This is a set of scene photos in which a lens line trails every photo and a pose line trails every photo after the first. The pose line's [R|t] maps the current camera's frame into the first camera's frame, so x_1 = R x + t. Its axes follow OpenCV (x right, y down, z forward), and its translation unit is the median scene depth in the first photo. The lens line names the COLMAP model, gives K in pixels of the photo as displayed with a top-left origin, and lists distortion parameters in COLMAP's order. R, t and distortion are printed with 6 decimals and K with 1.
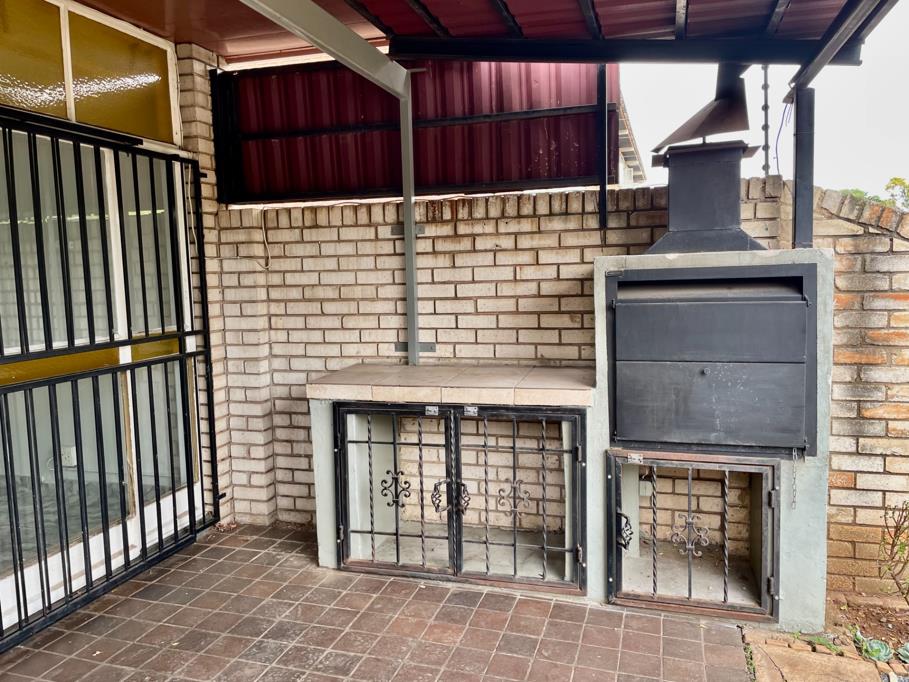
lens RADIAL K [[683.9, 0, 457.4], [0, 683.9, 332.6], [0, 0, 1]] dist [0.083942, -0.101810]
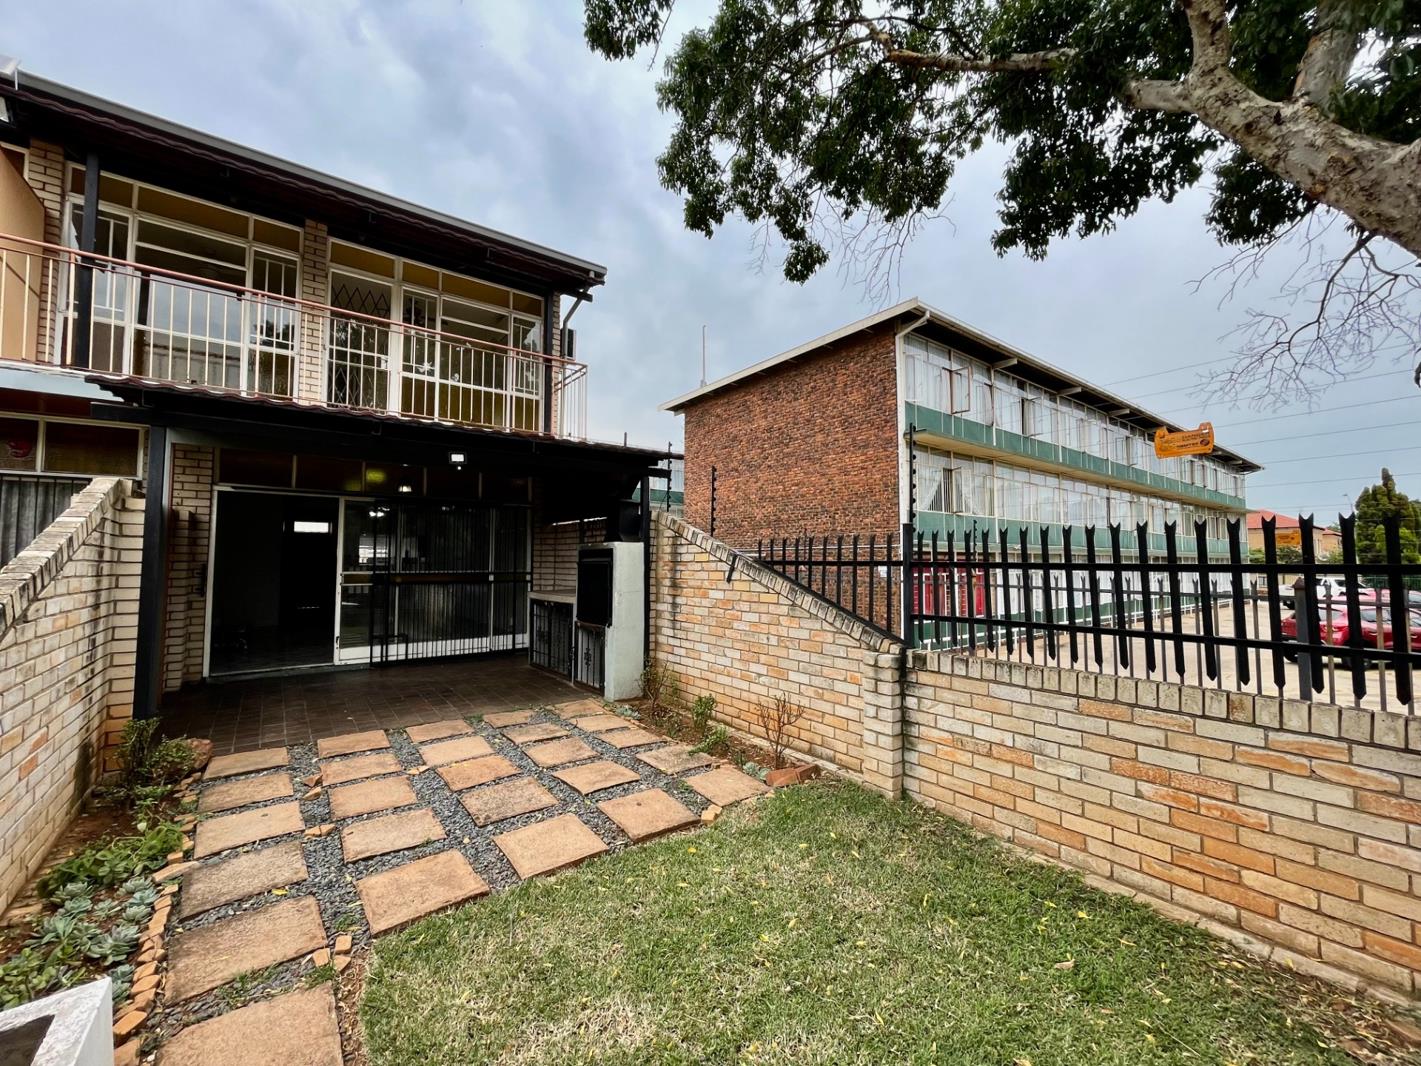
lens RADIAL K [[573.5, 0, 705.7], [0, 573.5, 528.8], [0, 0, 1]] dist [-0.001741, 0.000806]
pose [[0.803185, -0.007268, -0.595685, 1.818604], [-0.075274, 0.990673, -0.113583, 0.038046], [0.590955, 0.136067, 0.795147, -0.423464]]
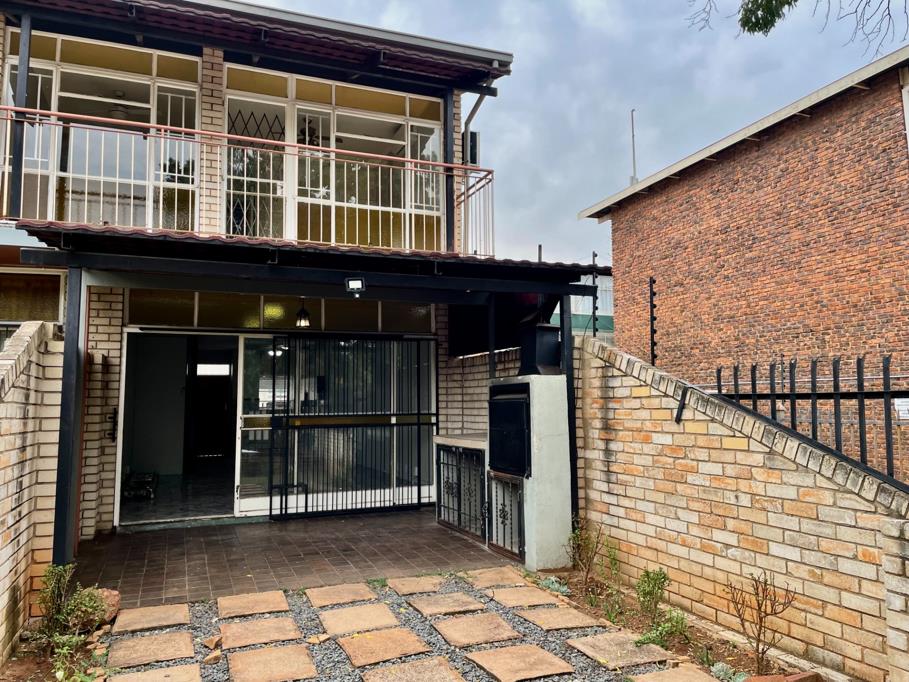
lens RADIAL K [[683.9, 0, 457.6], [0, 683.9, 331.3], [0, 0, 1]] dist [0.083942, -0.101810]
pose [[0.620086, -0.063233, -0.781981, 1.807083], [-0.077079, 0.987014, -0.140934, 0.051563], [0.780738, 0.147666, 0.607160, -0.412403]]
